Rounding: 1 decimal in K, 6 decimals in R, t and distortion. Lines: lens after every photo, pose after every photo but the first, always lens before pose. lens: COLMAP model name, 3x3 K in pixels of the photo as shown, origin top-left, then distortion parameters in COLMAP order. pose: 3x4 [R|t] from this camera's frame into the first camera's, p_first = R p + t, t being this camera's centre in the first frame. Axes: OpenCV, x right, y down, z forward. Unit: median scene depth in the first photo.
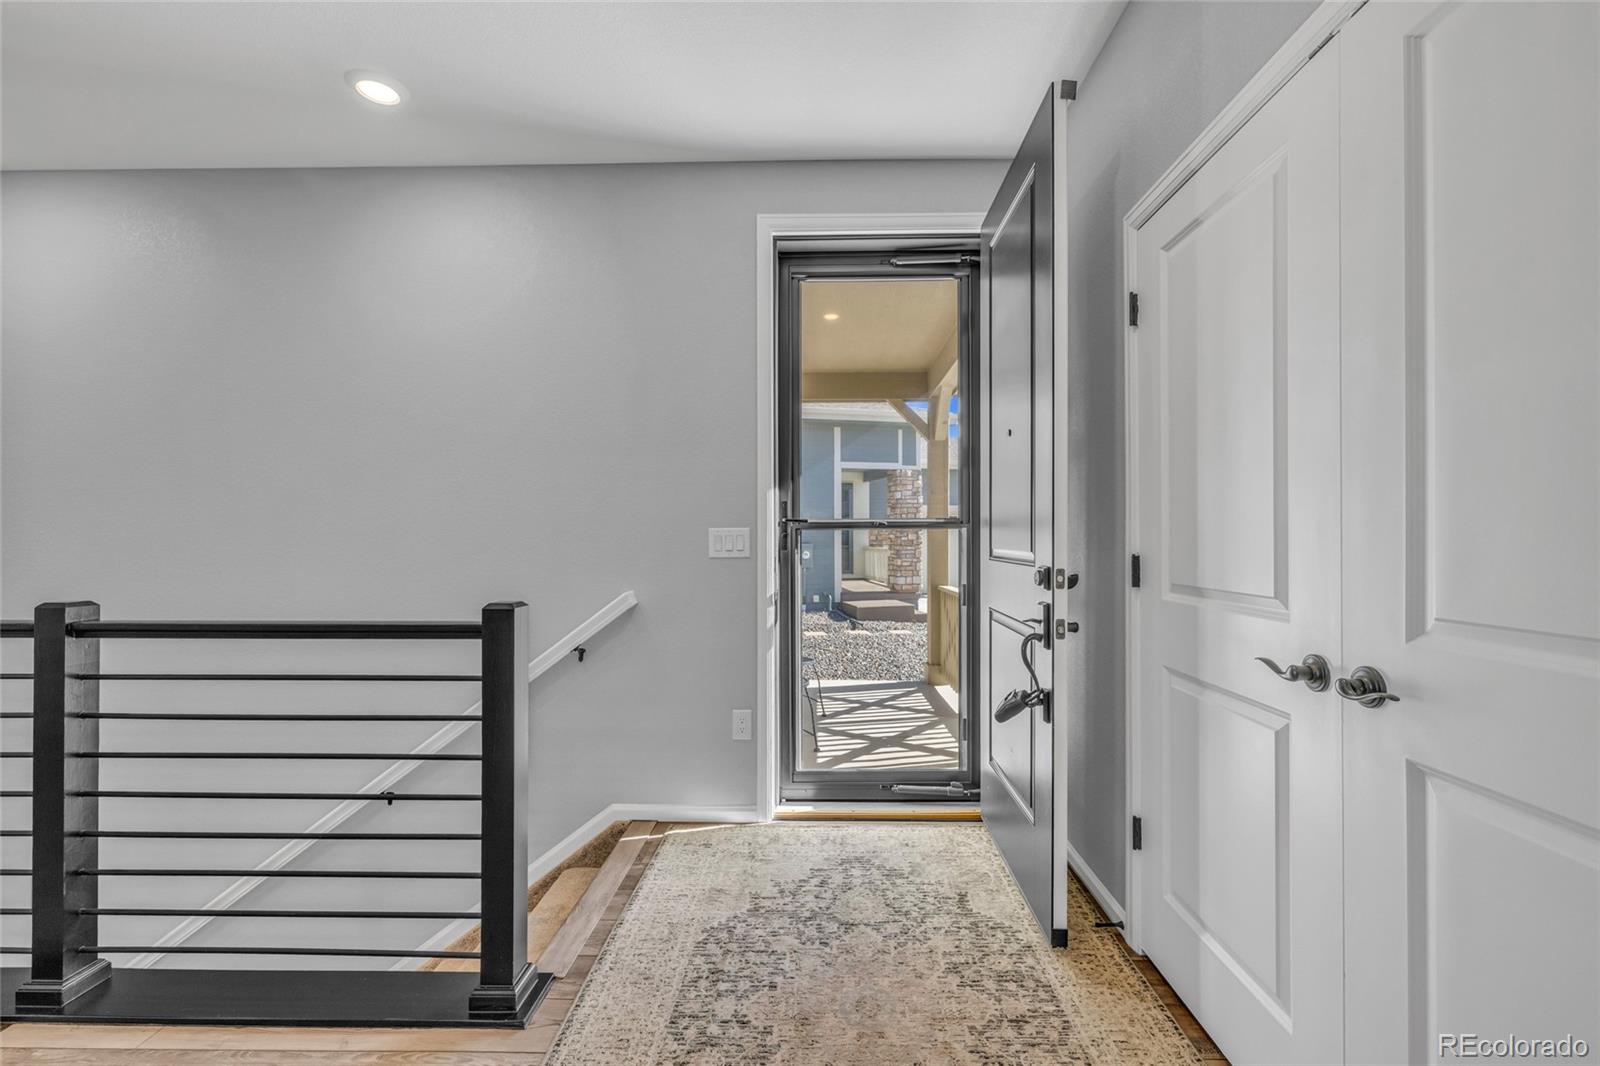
lens RADIAL K [[669.6, 0, 805.8], [0, 669.6, 539.0], [0, 0, 1]] dist [-0.003245, 0.000140]
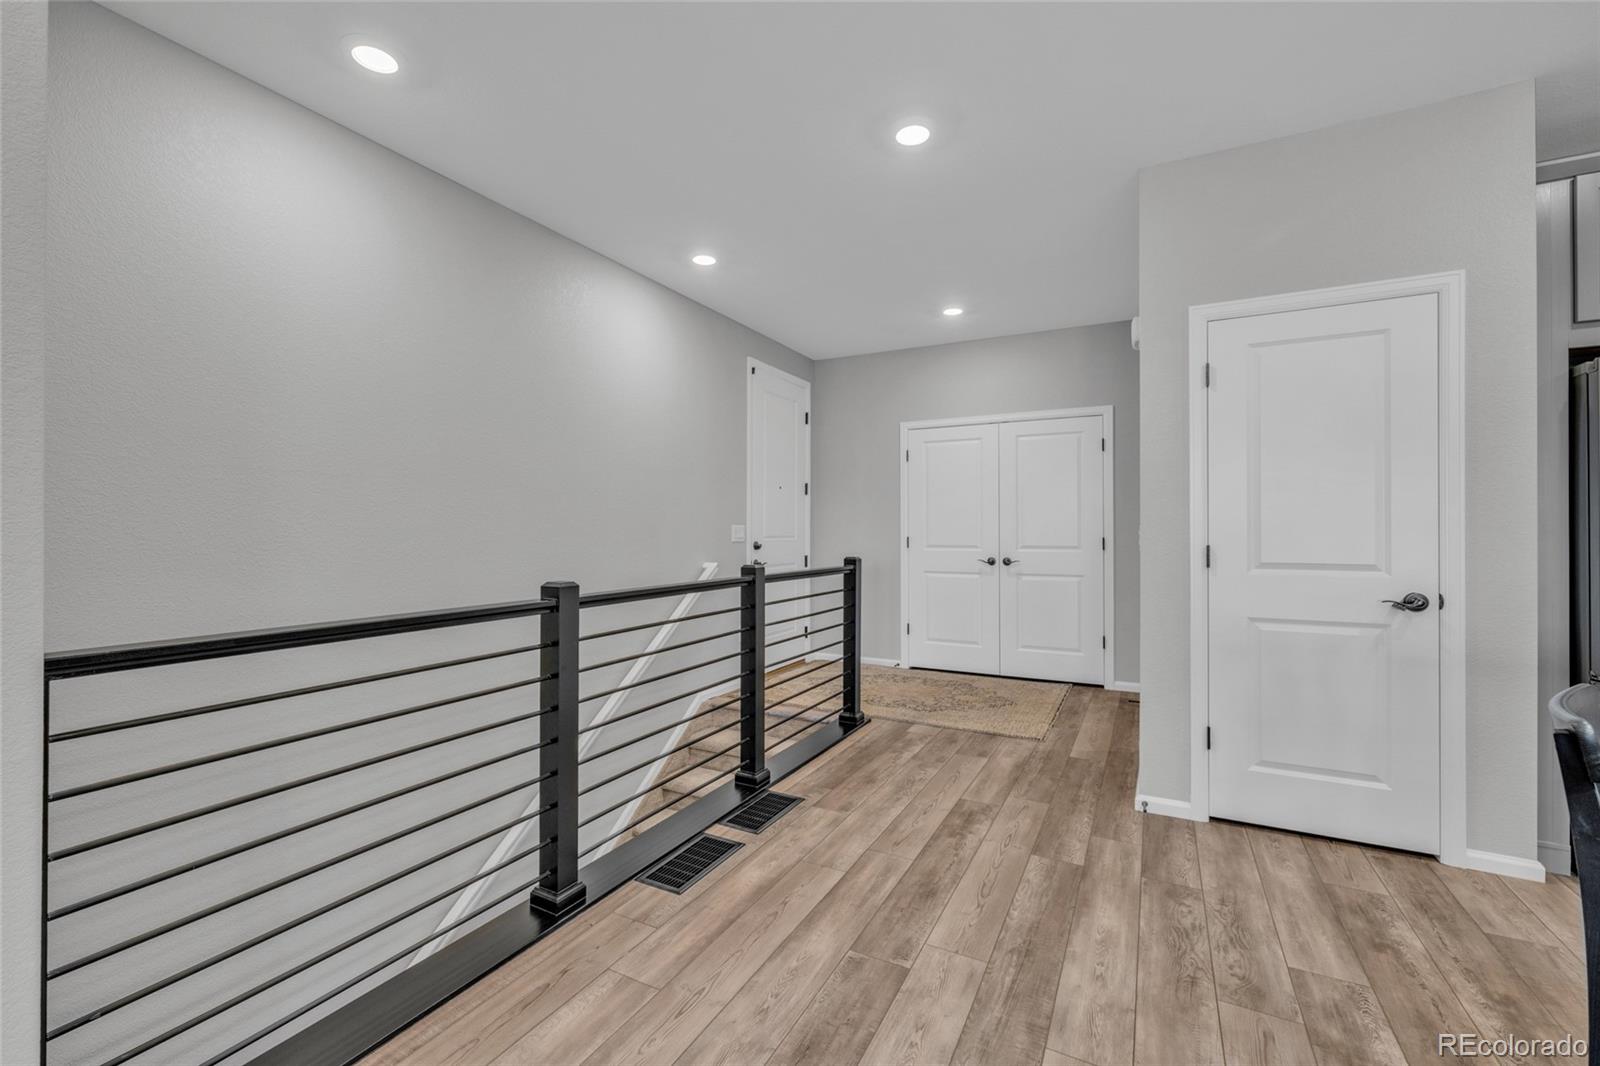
lens RADIAL K [[669.6, 0, 796.9], [0, 669.6, 529.2], [0, 0, 1]] dist [-0.003245, 0.000140]
pose [[0.457570, 0.004813, 0.889161, -1.996730], [-0.001713, 0.999988, -0.004531, 0.003438], [-0.889172, 0.000550, 0.457573, 0.053943]]
